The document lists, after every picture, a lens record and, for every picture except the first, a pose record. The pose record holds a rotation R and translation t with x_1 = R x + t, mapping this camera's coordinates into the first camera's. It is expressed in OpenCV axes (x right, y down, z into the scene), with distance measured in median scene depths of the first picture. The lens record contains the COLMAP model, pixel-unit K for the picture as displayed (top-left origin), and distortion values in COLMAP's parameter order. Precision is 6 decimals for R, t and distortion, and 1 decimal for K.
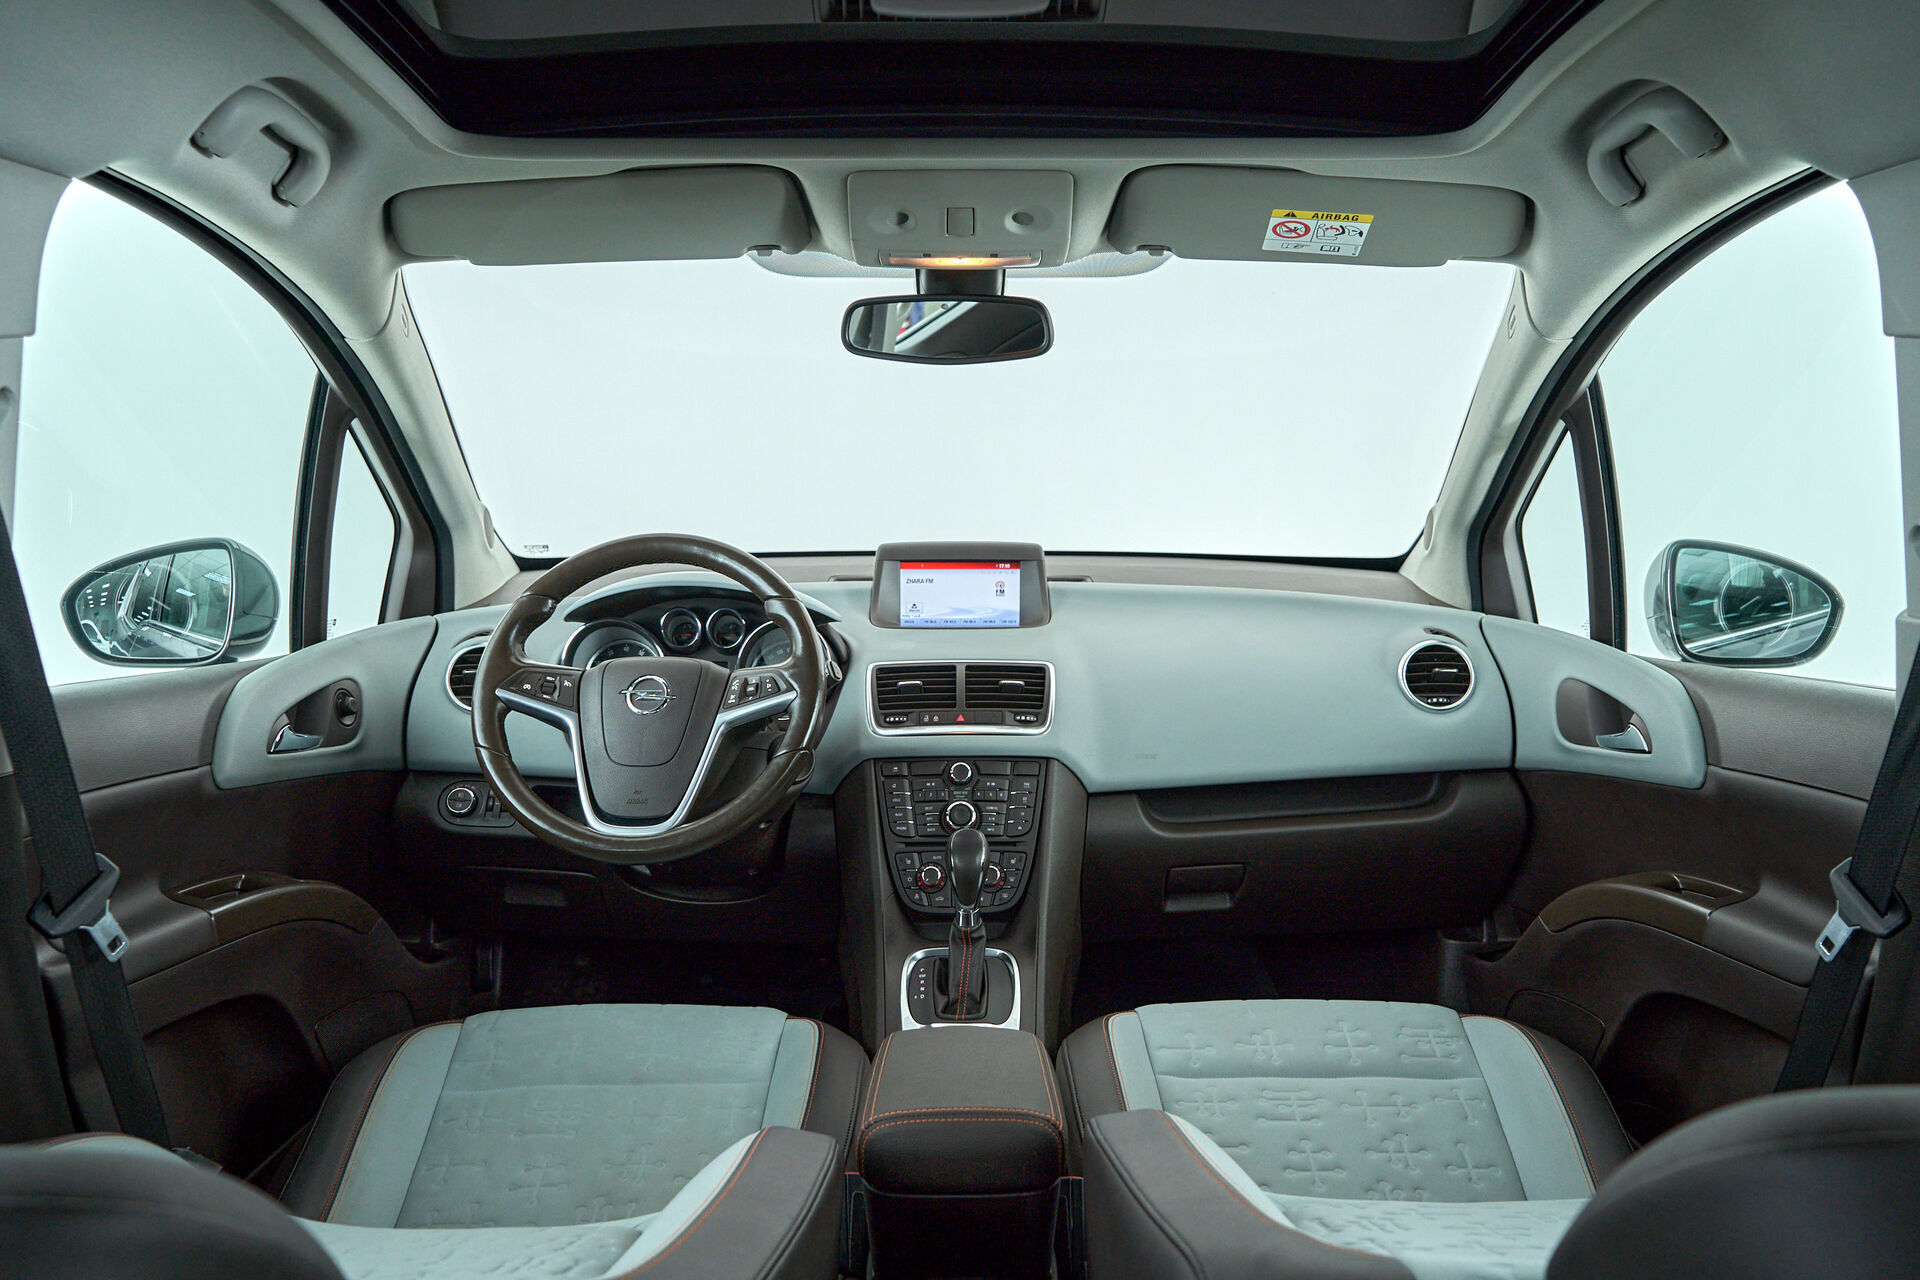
lens RADIAL K [[1568.7, 0, 968.9], [0, 1568.7, 627.9], [0, 0, 1]] dist [0.014049, -0.014308]
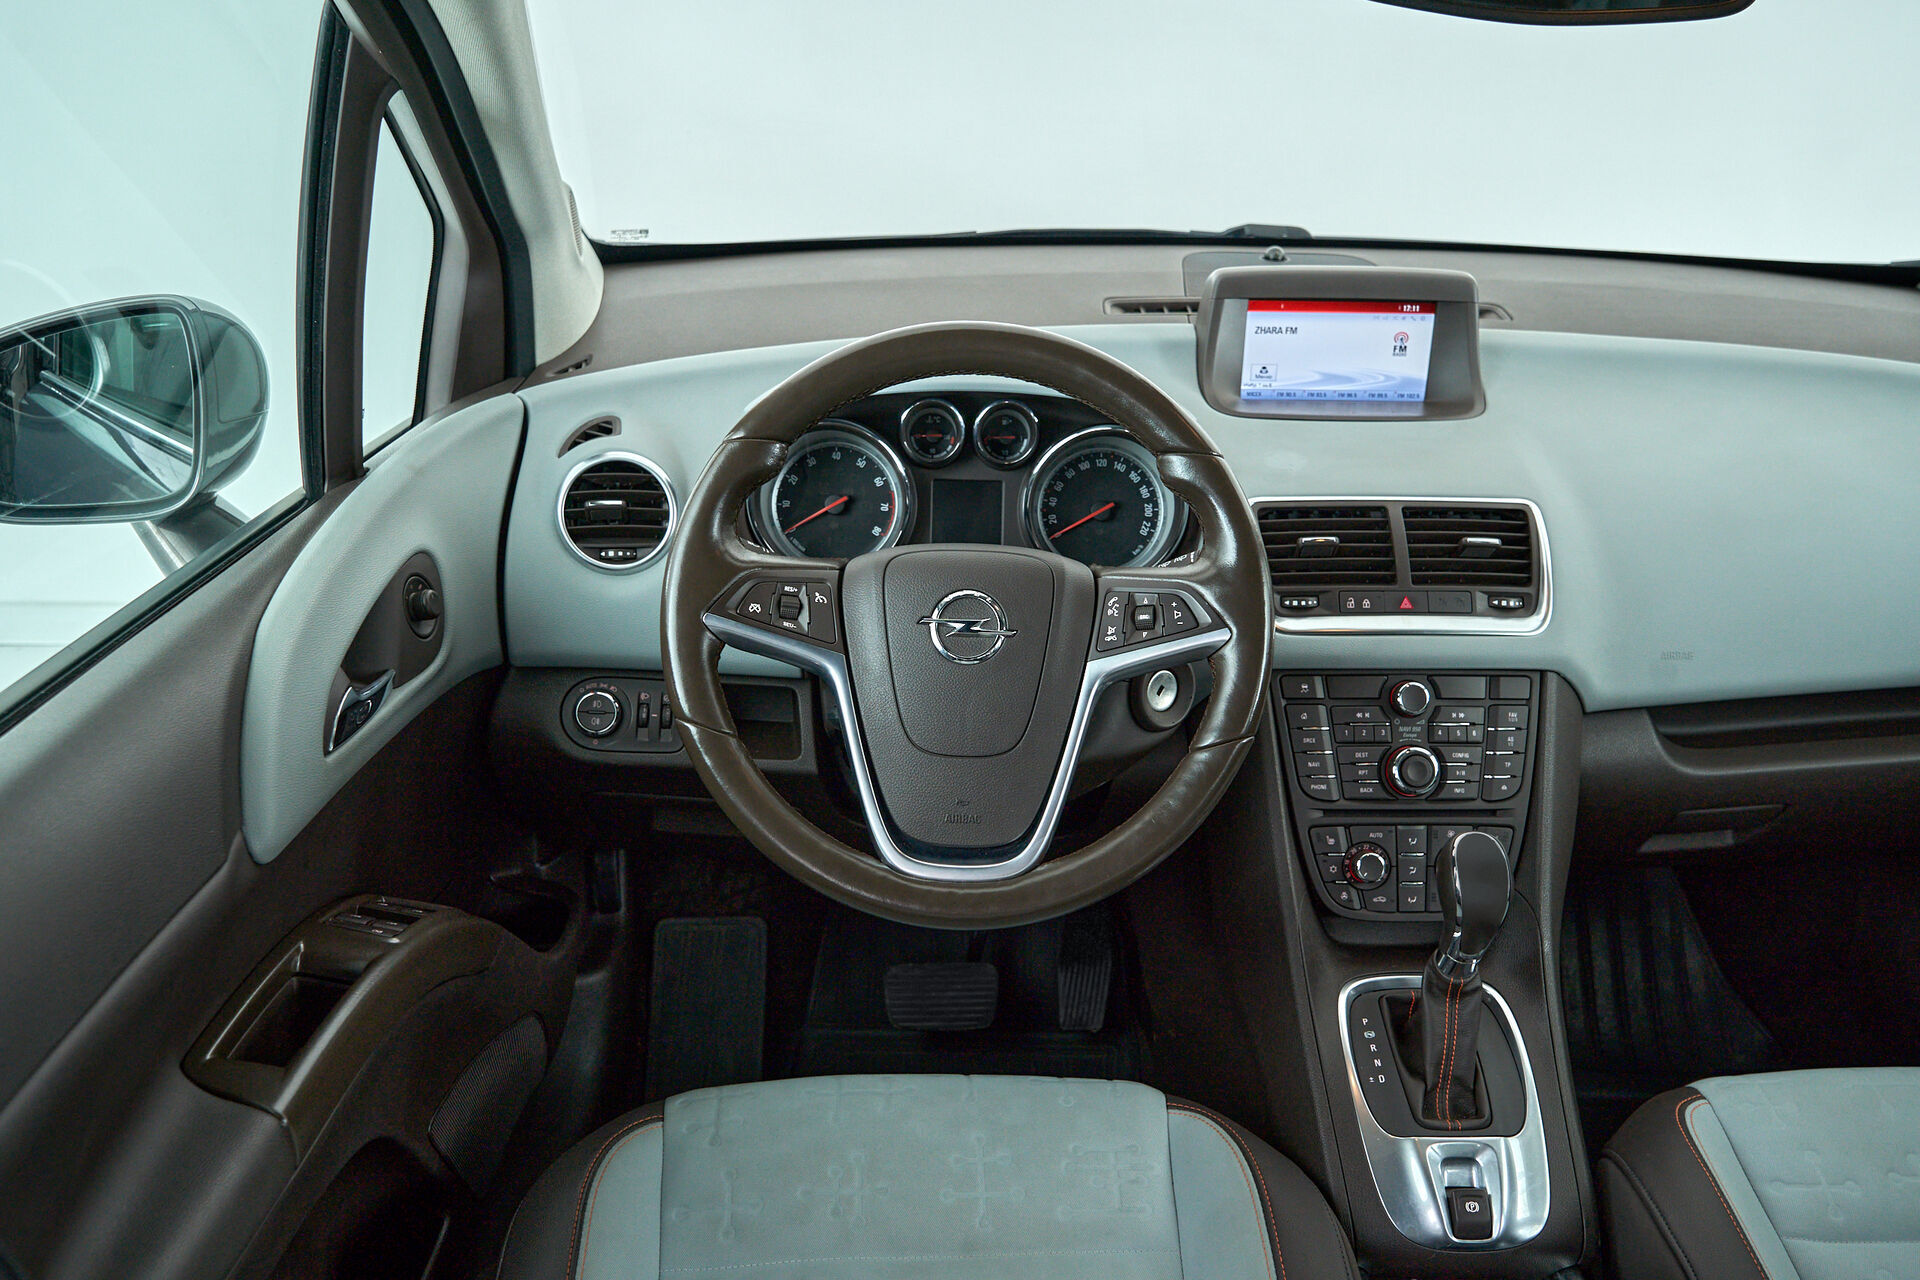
lens RADIAL K [[1660.6, 0, 962.2], [0, 1660.6, 647.3], [0, 0, 1]] dist [0.010462, -0.014016]
pose [[0.999278, 0.009272, 0.036839, -0.210712], [-0.019775, 0.954973, 0.296033, -0.120526], [-0.032436, -0.296548, 0.954467, 0.382504]]
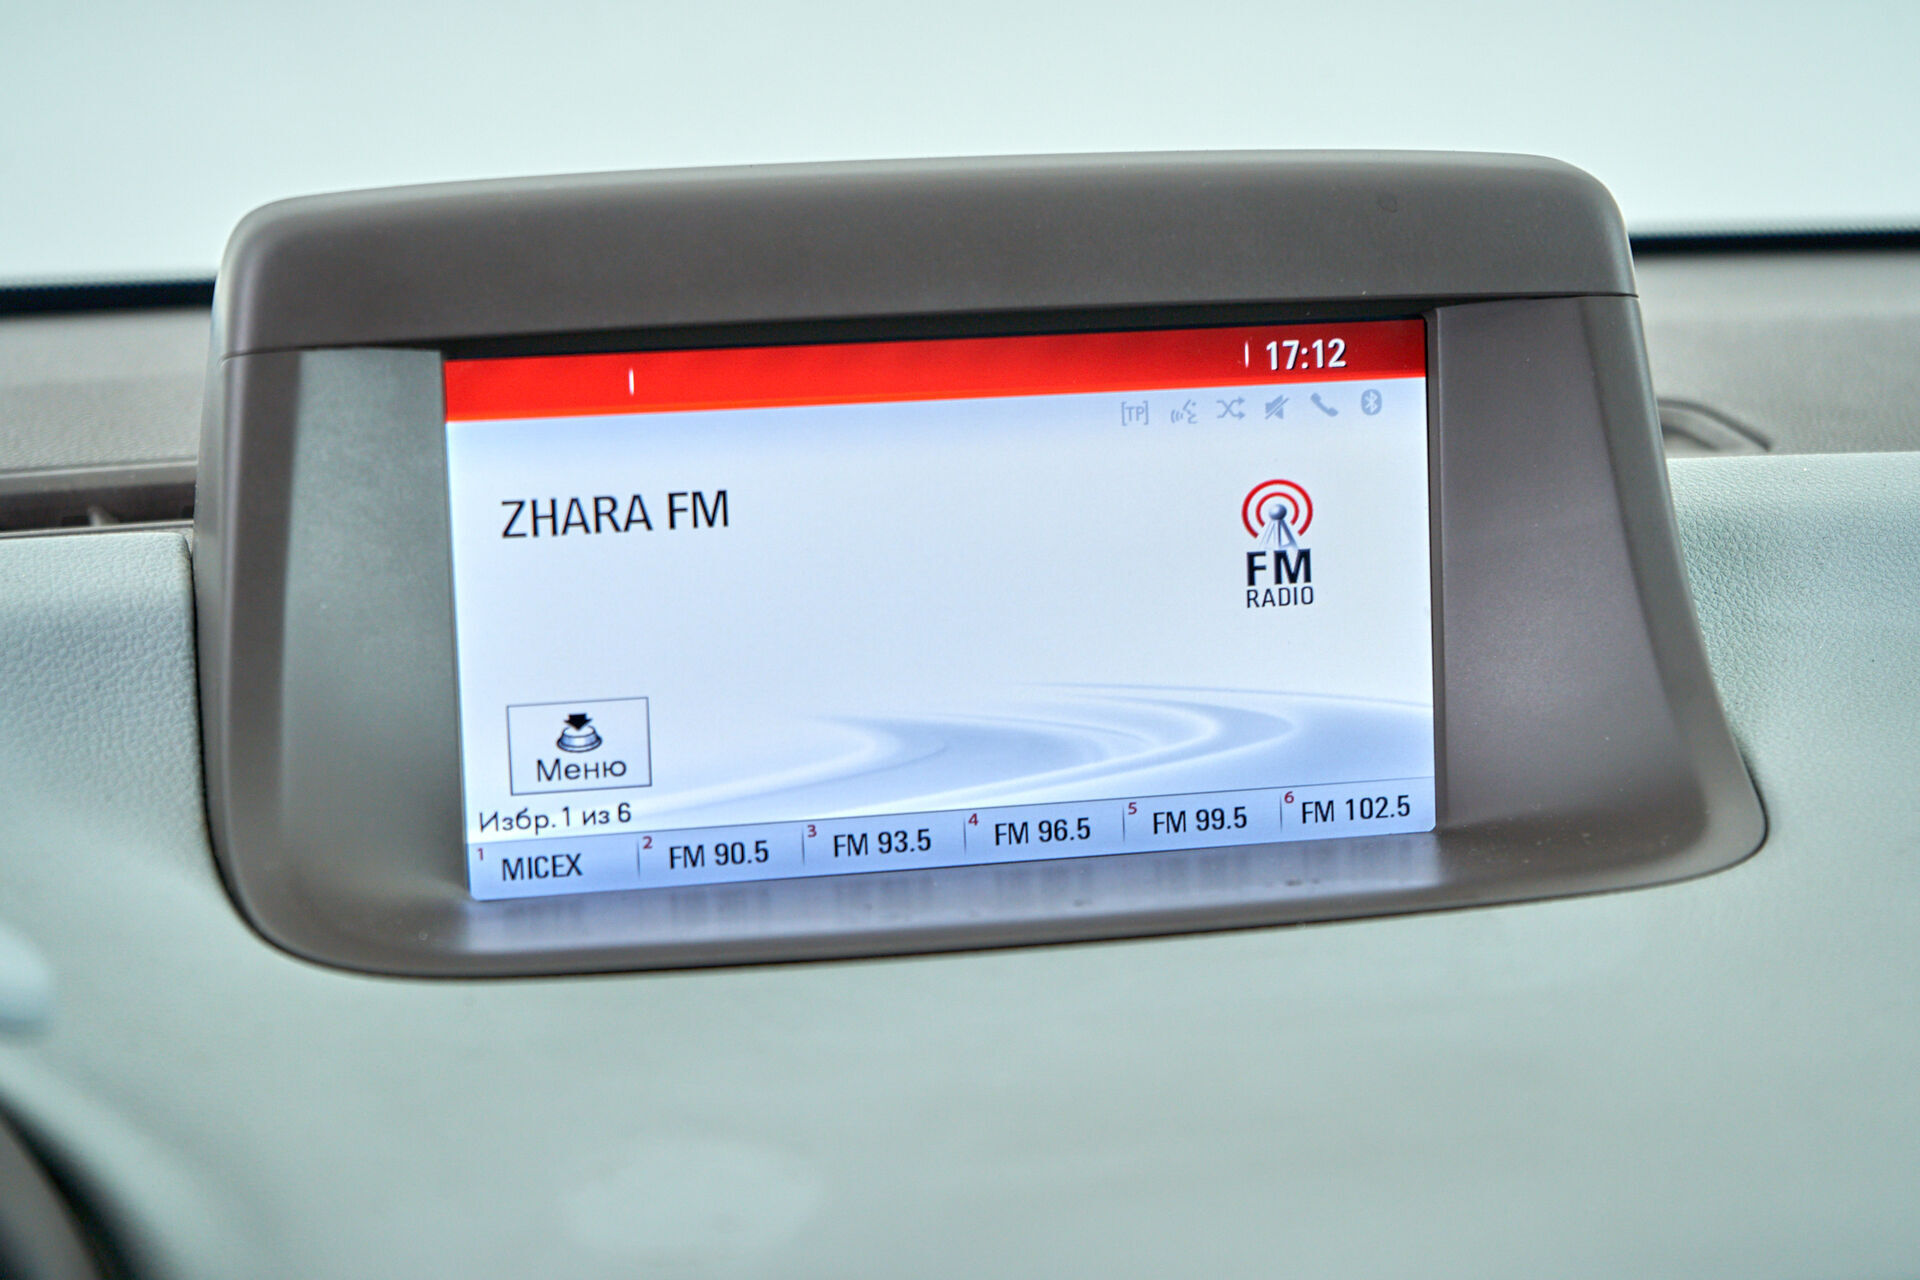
lens RADIAL K [[4189.0, 0, 962.7], [0, 4189.0, 636.7], [0, 0, 1]] dist [0.016692, 0.000000]
pose [[0.973111, -0.057110, 0.223146, -0.088610], [0.050227, 0.998074, 0.036404, -0.035864], [-0.224795, -0.024217, 0.974105, 0.805563]]
